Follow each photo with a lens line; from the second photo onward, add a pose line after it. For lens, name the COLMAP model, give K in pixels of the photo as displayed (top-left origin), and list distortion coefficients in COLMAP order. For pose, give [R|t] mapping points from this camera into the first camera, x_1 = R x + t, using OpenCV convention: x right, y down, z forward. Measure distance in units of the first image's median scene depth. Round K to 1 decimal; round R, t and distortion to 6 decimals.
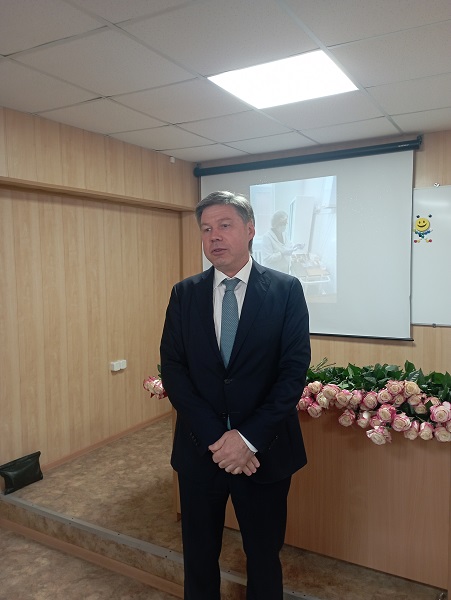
lens RADIAL K [[492.1, 0, 225.5], [0, 492.1, 300.0], [0, 0, 1]] dist [0.103972, -0.133351]
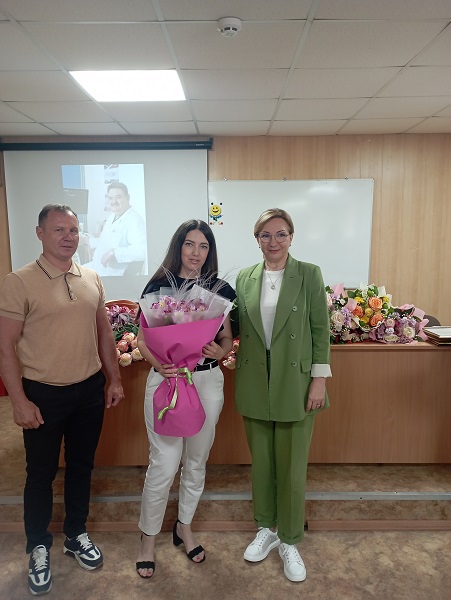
lens RADIAL K [[492.1, 0, 225.5], [0, 492.1, 300.0], [0, 0, 1]] dist [0.103972, -0.133351]
pose [[0.872076, -0.056056, 0.486150, -0.205270], [0.036392, 0.998096, 0.049805, 0.014098], [-0.488016, -0.025741, 0.872455, -0.107931]]
